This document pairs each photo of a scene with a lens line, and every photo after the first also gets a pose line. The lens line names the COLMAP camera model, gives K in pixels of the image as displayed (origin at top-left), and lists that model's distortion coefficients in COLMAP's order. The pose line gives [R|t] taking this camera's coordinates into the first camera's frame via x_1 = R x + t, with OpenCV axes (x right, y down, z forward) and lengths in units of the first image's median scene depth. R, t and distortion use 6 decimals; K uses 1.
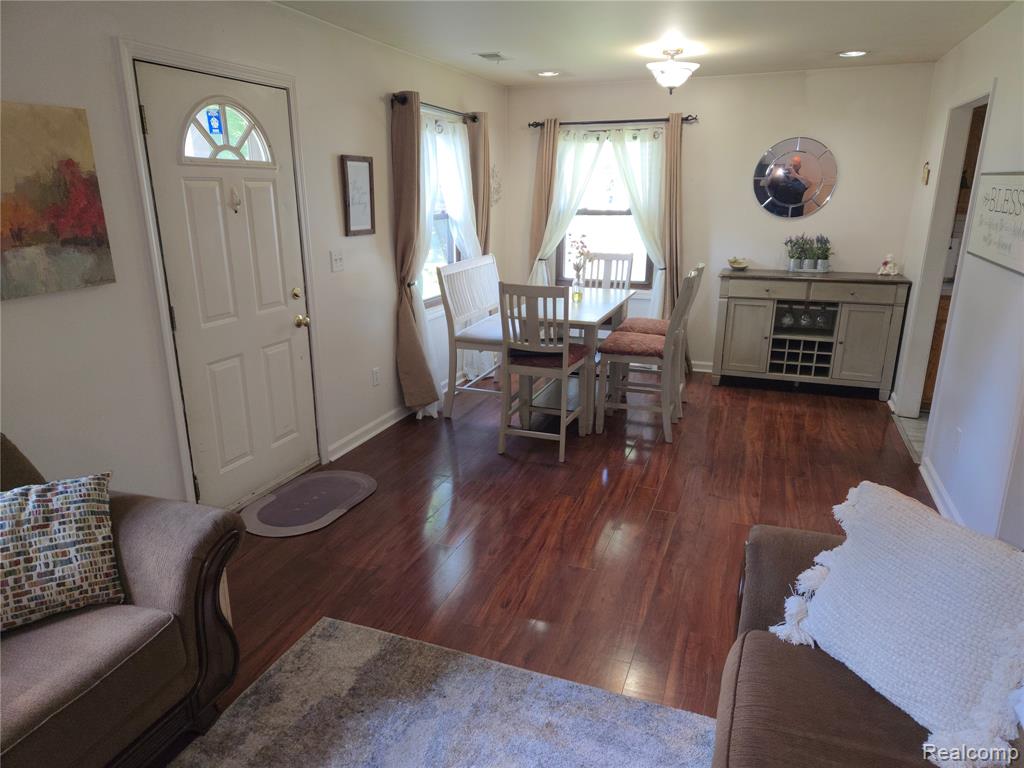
lens RADIAL K [[685.0, 0, 508.7], [0, 685.0, 385.4], [0, 0, 1]] dist [0.072691, -0.056088]
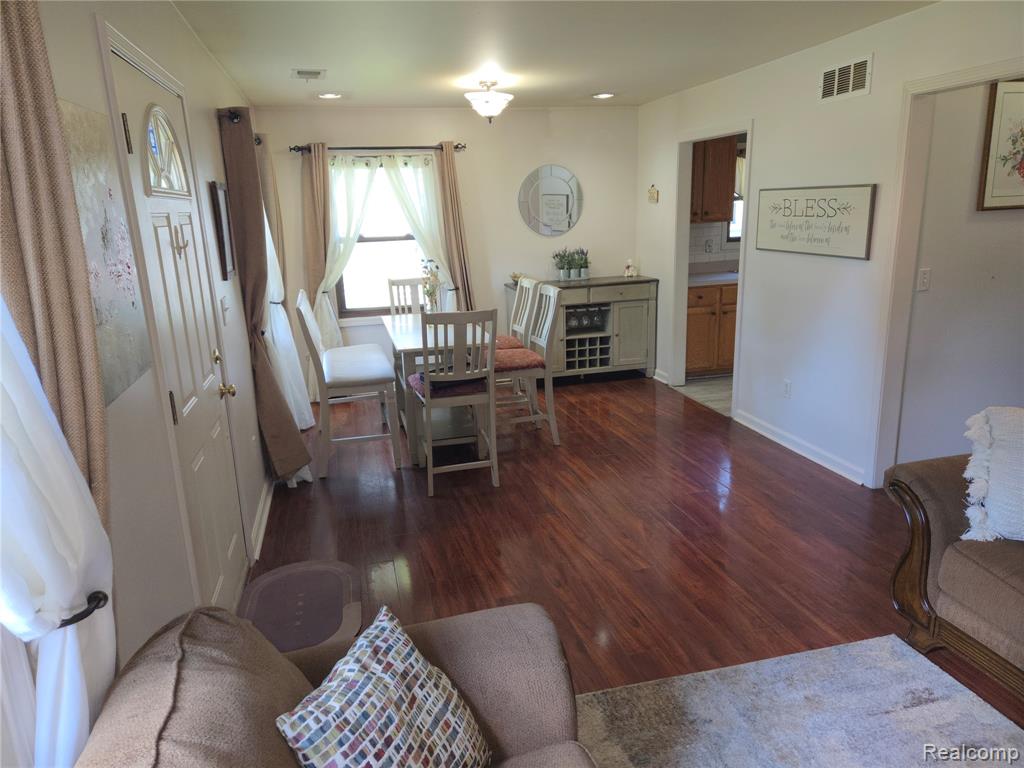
lens RADIAL K [[685.0, 0, 508.4], [0, 685.0, 380.0], [0, 0, 1]] dist [0.072691, -0.056088]
pose [[0.821788, -0.169378, 0.544037, -0.323596], [0.193791, 0.980961, 0.012681, -0.036795], [-0.535827, 0.095008, 0.838965, 0.118075]]
